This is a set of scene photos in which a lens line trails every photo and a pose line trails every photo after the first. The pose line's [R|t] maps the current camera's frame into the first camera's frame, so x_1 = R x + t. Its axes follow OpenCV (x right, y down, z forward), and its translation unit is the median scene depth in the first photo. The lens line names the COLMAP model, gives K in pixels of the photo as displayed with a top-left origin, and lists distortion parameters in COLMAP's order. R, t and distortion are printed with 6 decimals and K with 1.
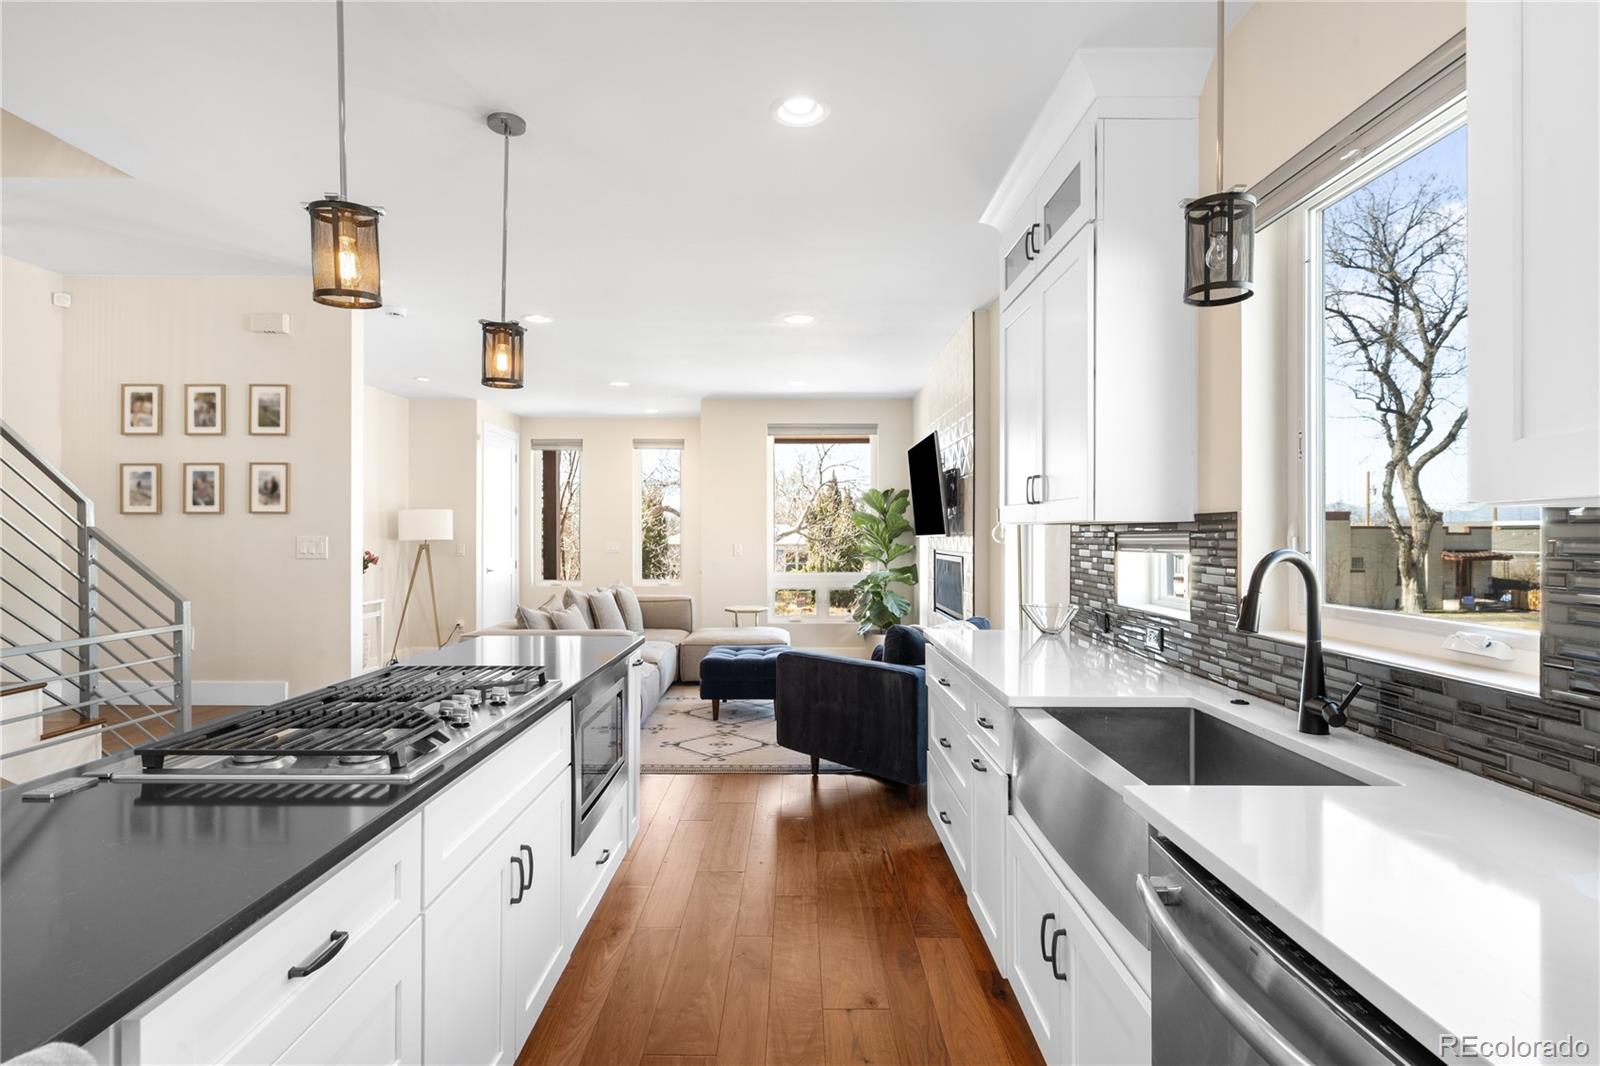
lens RADIAL K [[776.7, 0, 801.8], [0, 776.7, 532.3], [0, 0, 1]] dist [-0.006668, -0.000168]
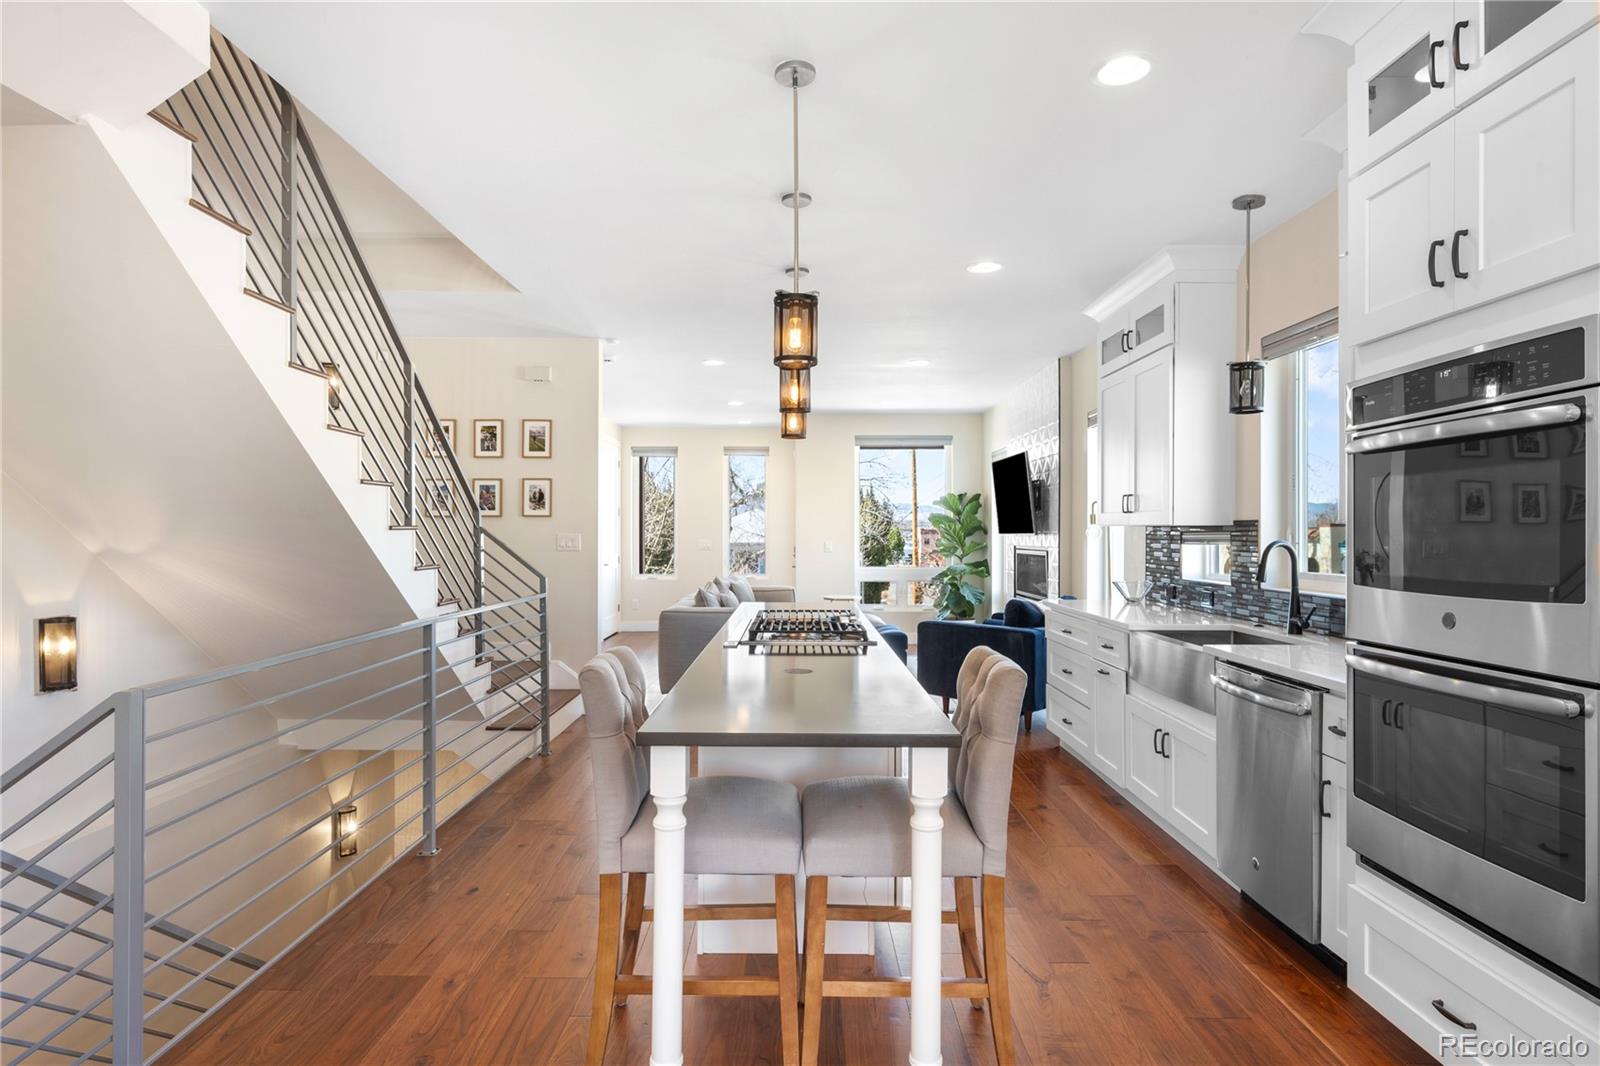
lens RADIAL K [[865.0, 0, 795.6], [0, 865.0, 531.6], [0, 0, 1]] dist [-0.005517, -0.000740]
pose [[0.999992, 0.001021, 0.003744, -0.306568], [-0.001024, 0.999999, 0.000843, -0.000704], [-0.003743, -0.000847, 0.999993, -0.593358]]
